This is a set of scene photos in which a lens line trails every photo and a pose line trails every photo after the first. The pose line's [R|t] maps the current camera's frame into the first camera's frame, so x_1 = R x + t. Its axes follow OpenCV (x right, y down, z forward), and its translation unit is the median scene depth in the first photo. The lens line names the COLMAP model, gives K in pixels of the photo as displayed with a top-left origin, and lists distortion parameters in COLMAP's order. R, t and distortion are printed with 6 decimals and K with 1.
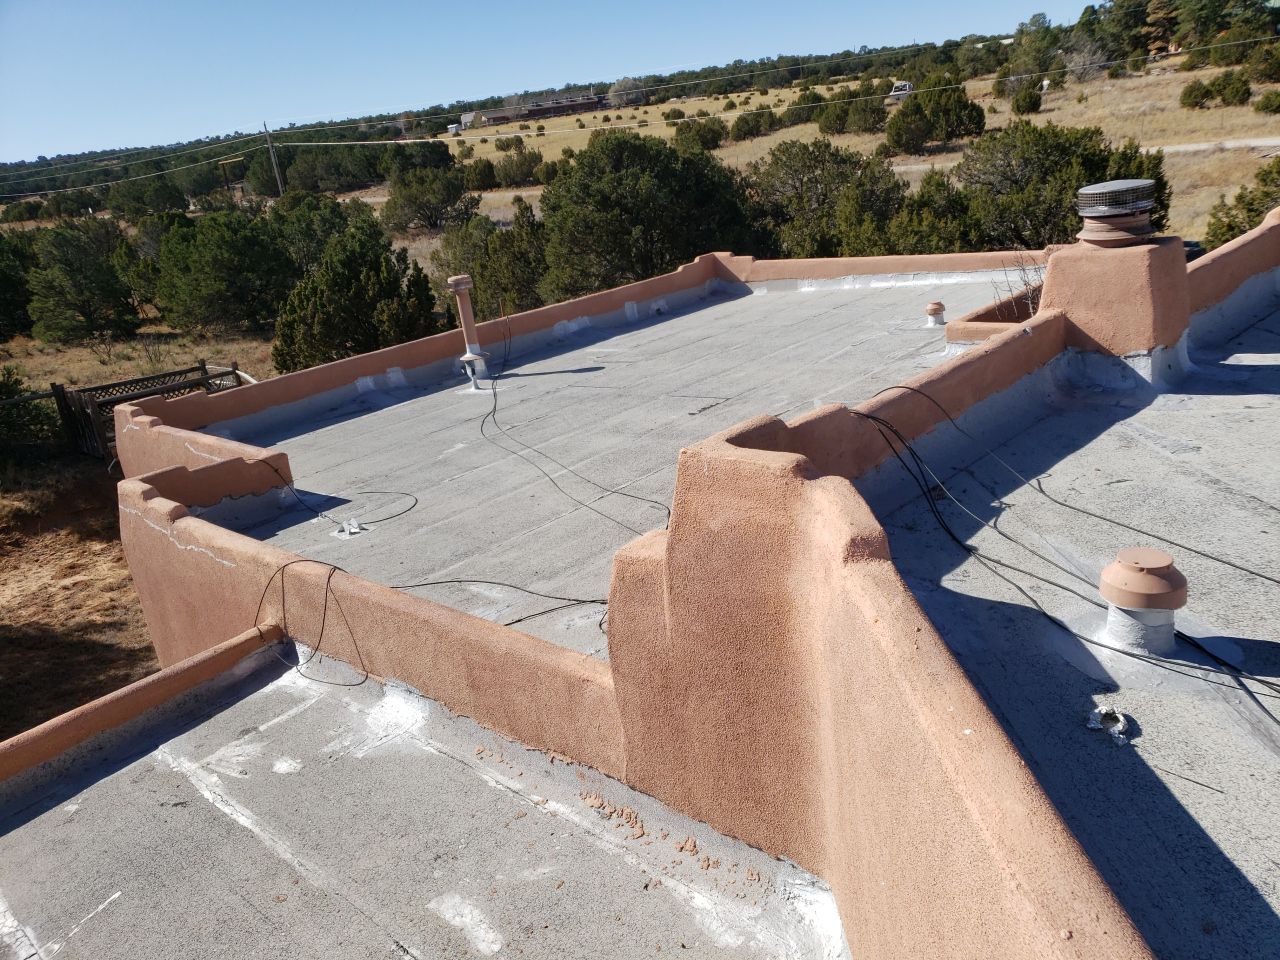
lens RADIAL K [[950.5, 0, 640.0], [0, 950.5, 480.0], [0, 0, 1]] dist [-0.038233, 0.078295]
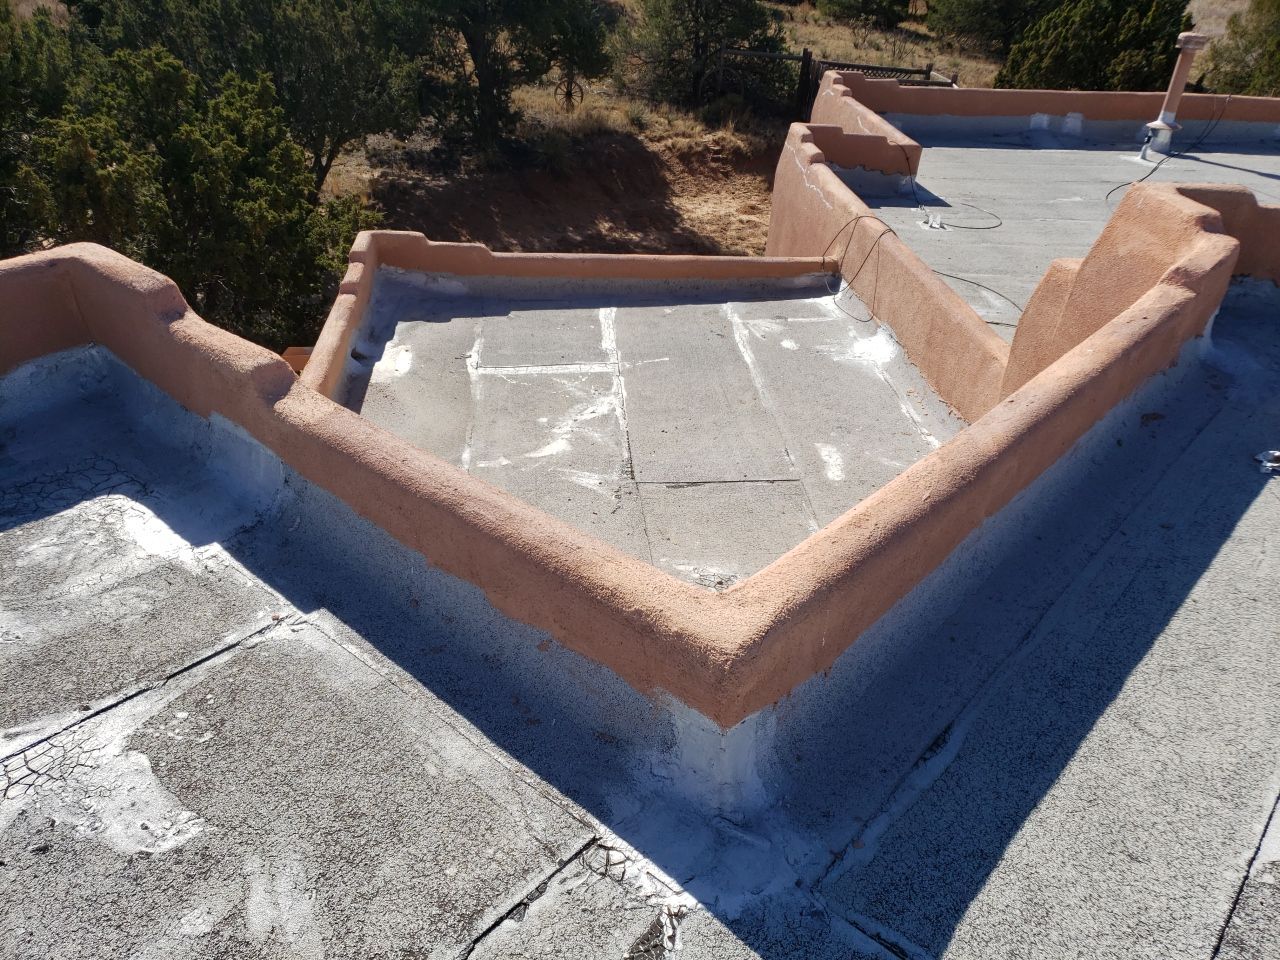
lens RADIAL K [[998.9, 0, 640.0], [0, 998.9, 480.0], [0, 0, 1]] dist [0.001372, 0.087369]
pose [[0.709207, 0.485104, -0.511566, 0.202758], [-0.359267, 0.873020, 0.329793, 0.046266], [0.606592, -0.050103, 0.793433, -0.194302]]
